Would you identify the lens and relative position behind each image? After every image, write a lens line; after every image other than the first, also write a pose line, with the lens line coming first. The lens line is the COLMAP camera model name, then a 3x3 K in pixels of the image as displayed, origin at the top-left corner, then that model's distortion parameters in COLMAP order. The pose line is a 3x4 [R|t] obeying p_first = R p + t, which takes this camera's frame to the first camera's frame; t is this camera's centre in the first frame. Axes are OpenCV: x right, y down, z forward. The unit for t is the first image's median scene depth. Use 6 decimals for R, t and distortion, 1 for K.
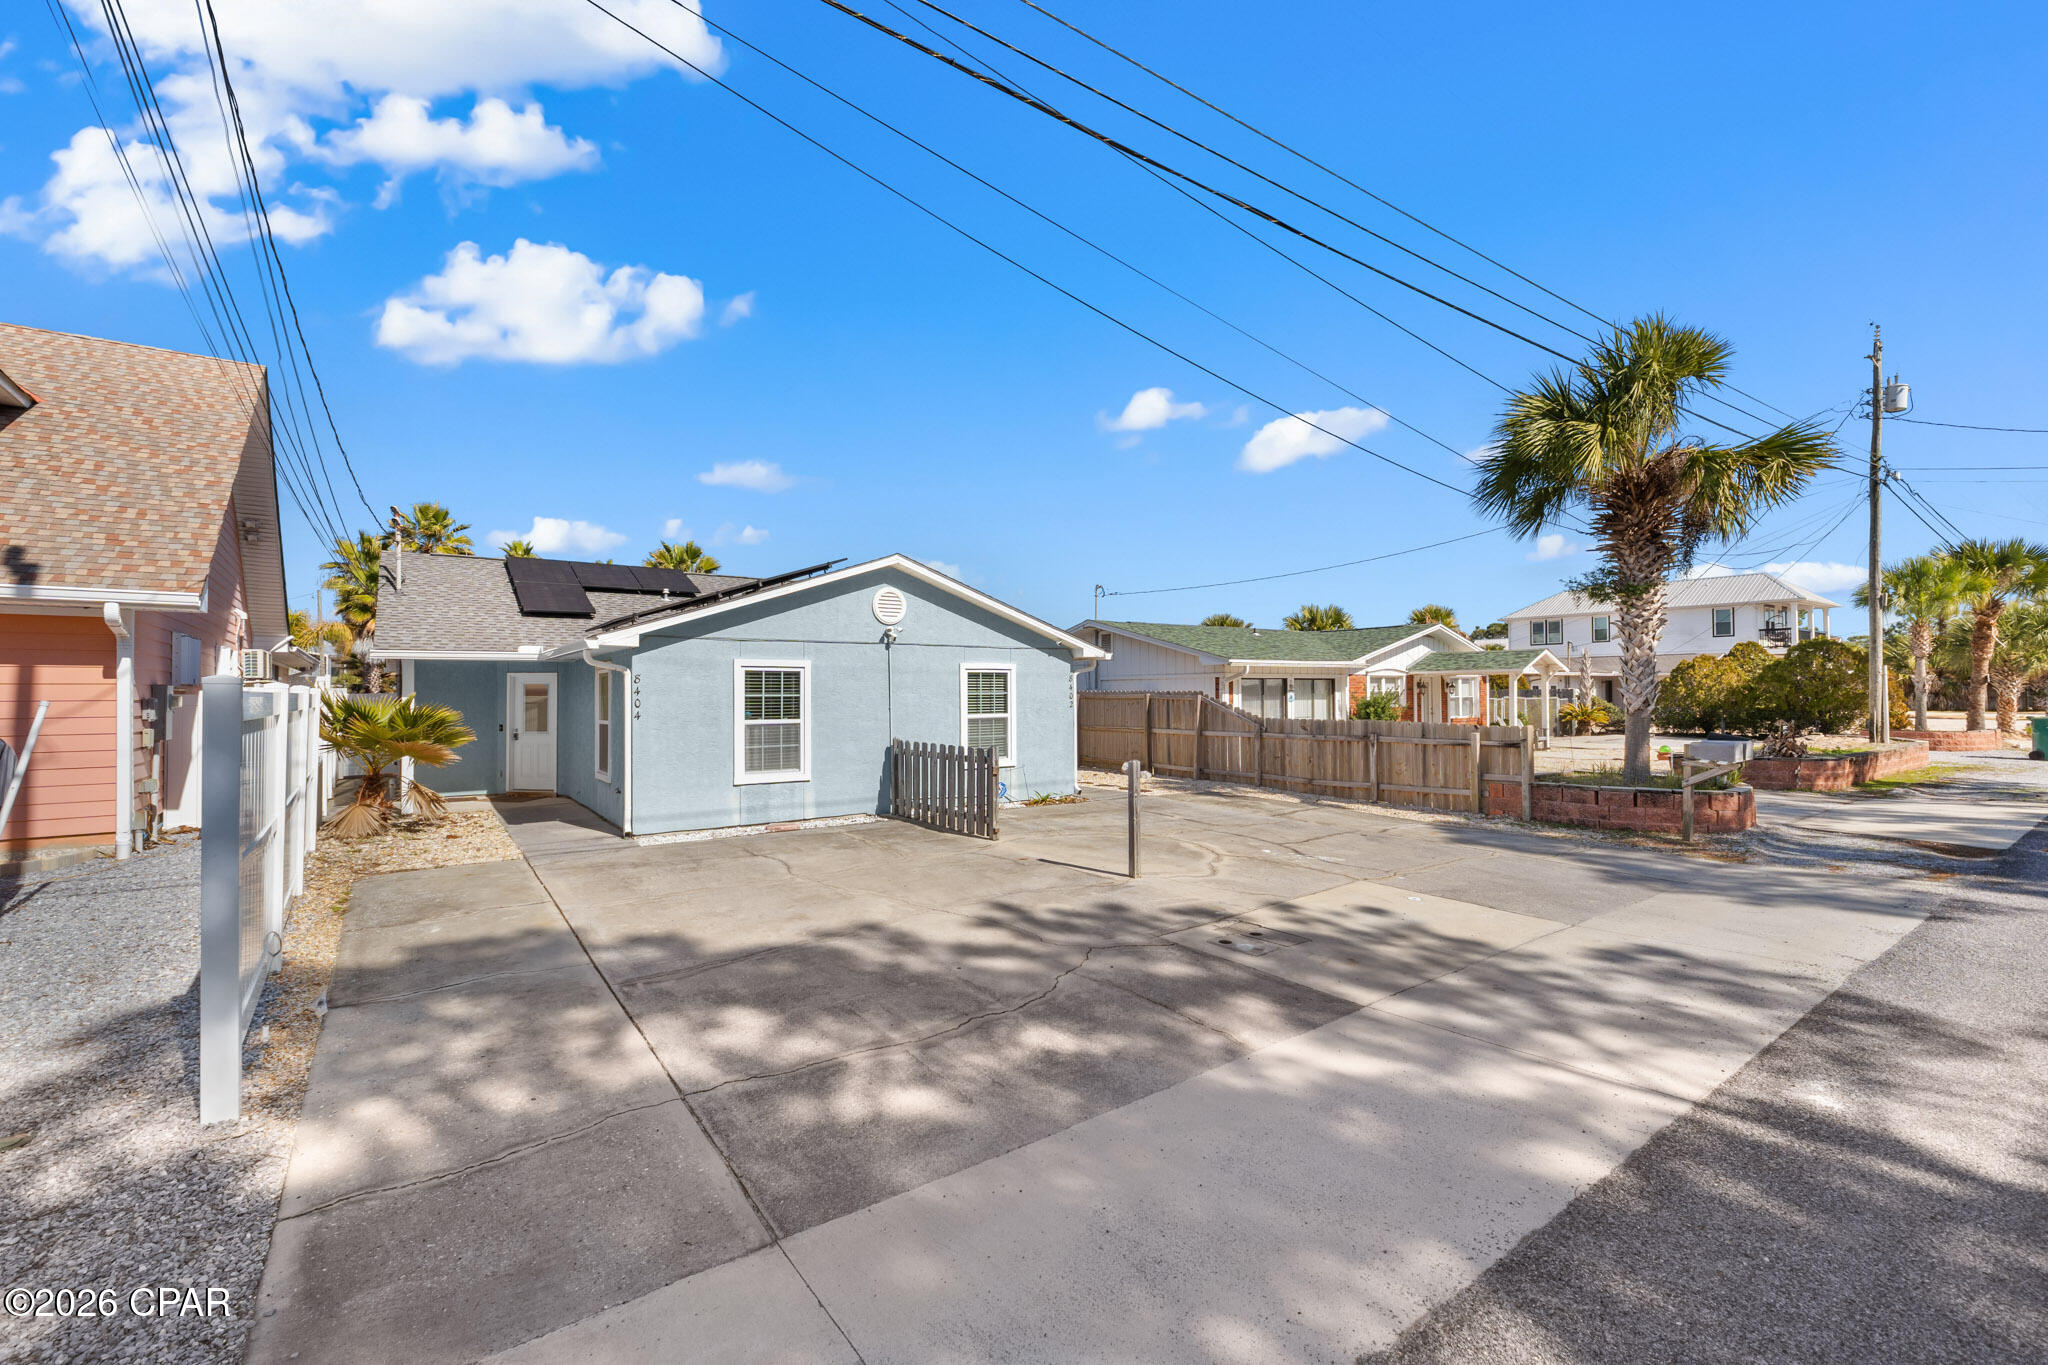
lens RADIAL K [[866.3, 0, 1024.0], [0, 866.3, 682.5], [0, 0, 1]] dist [-0.000124, -0.000218]
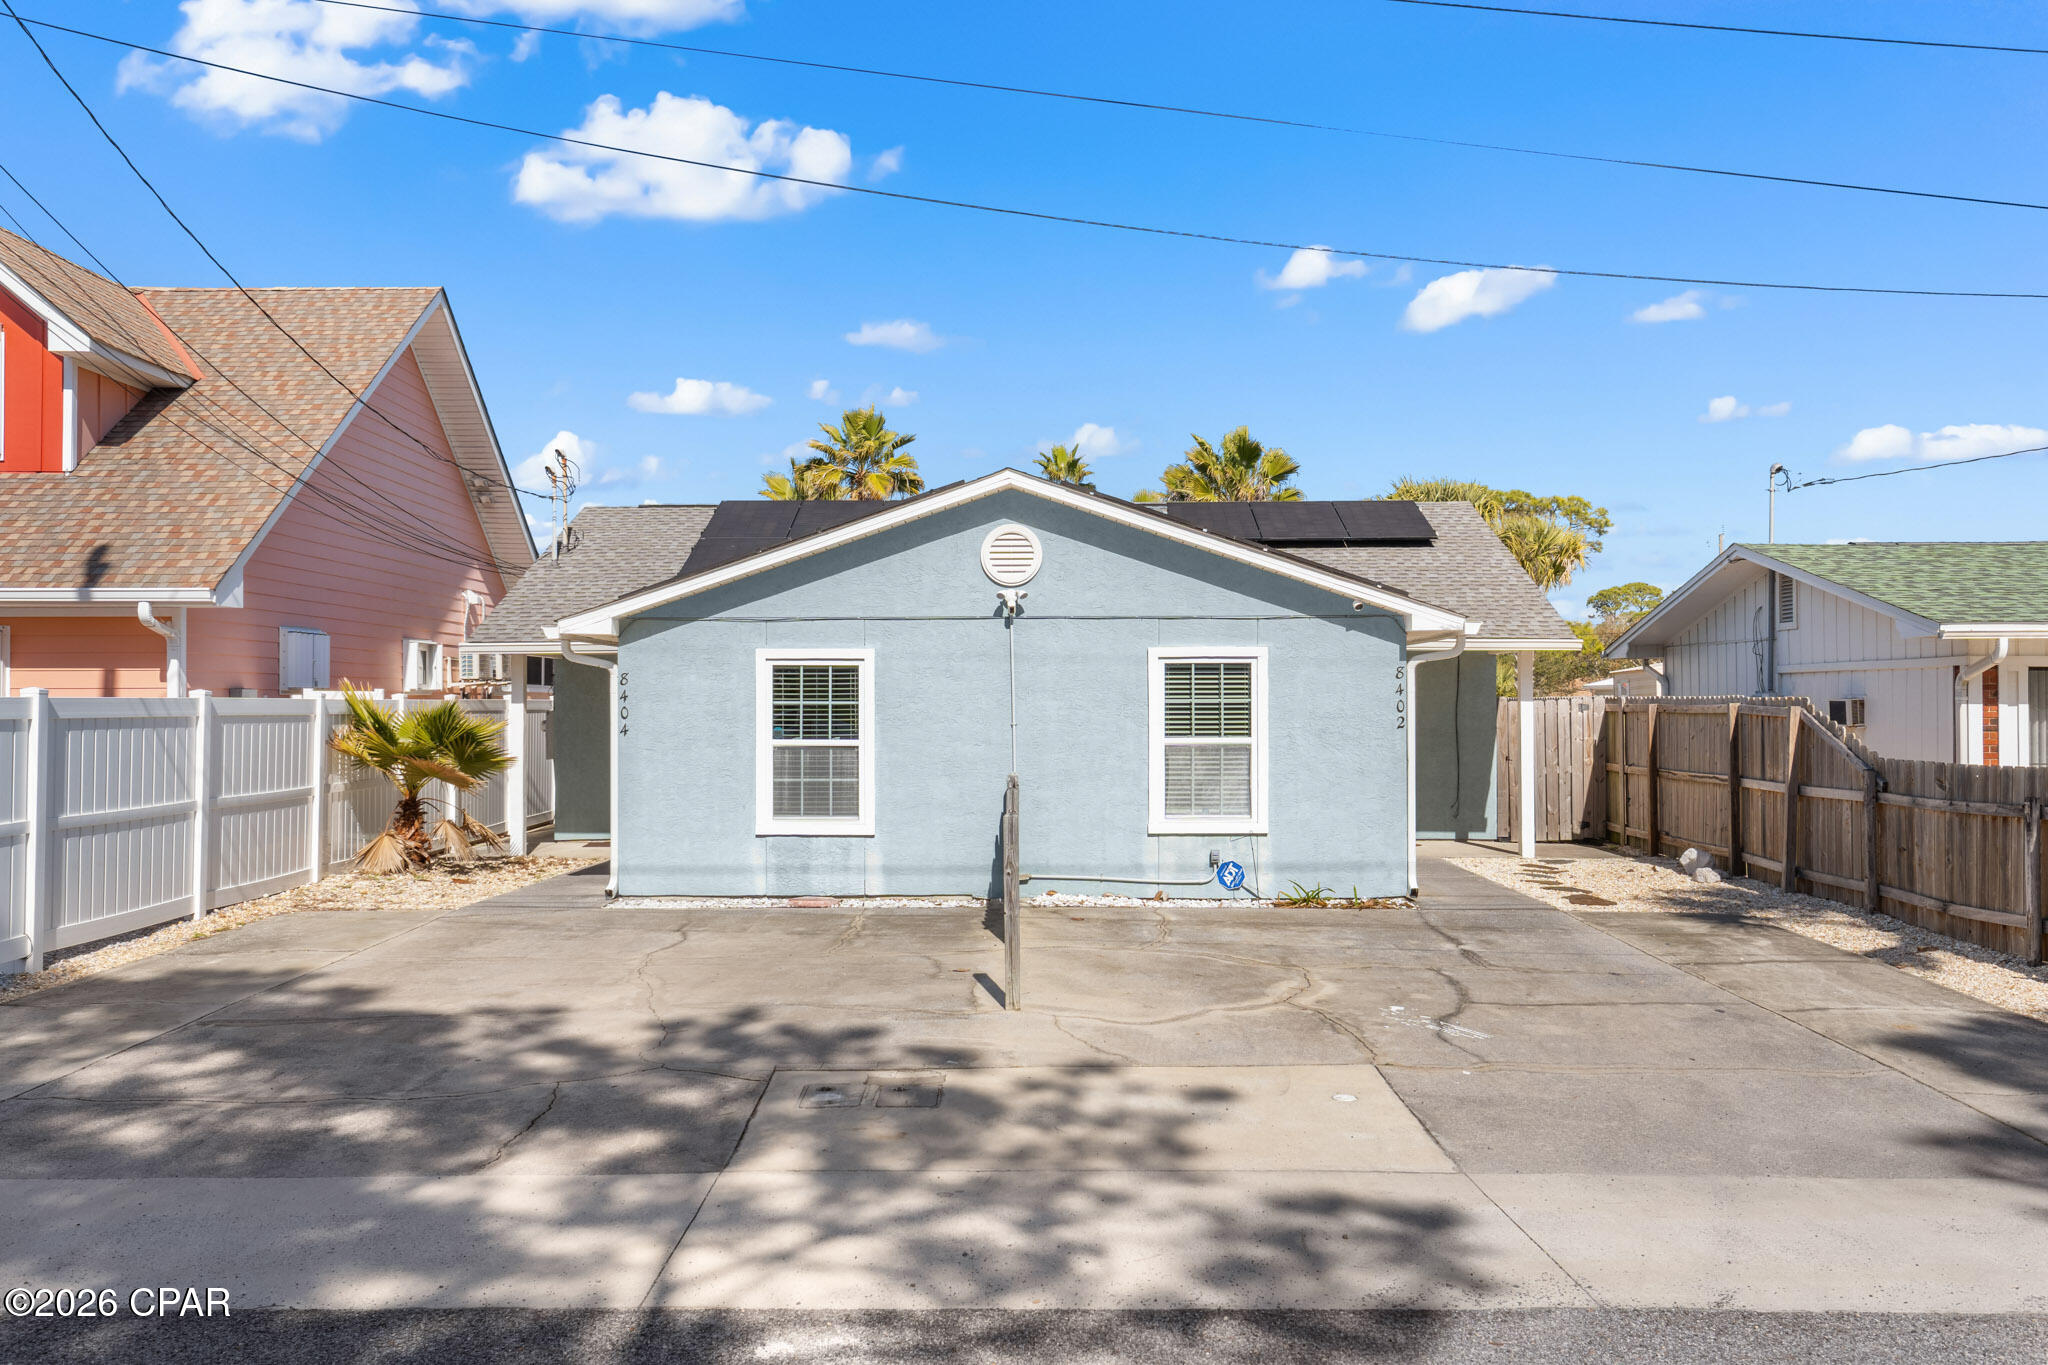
lens RADIAL K [[1774.6, 0, 1024.0], [0, 1774.6, 682.5], [0, 0, 1]] dist [0.000655, 0.004721]
pose [[0.804402, -0.004387, -0.594069, 0.606420], [0.004904, 0.999988, -0.000744, 0.001320], [0.594065, -0.002314, 0.804414, 0.007948]]
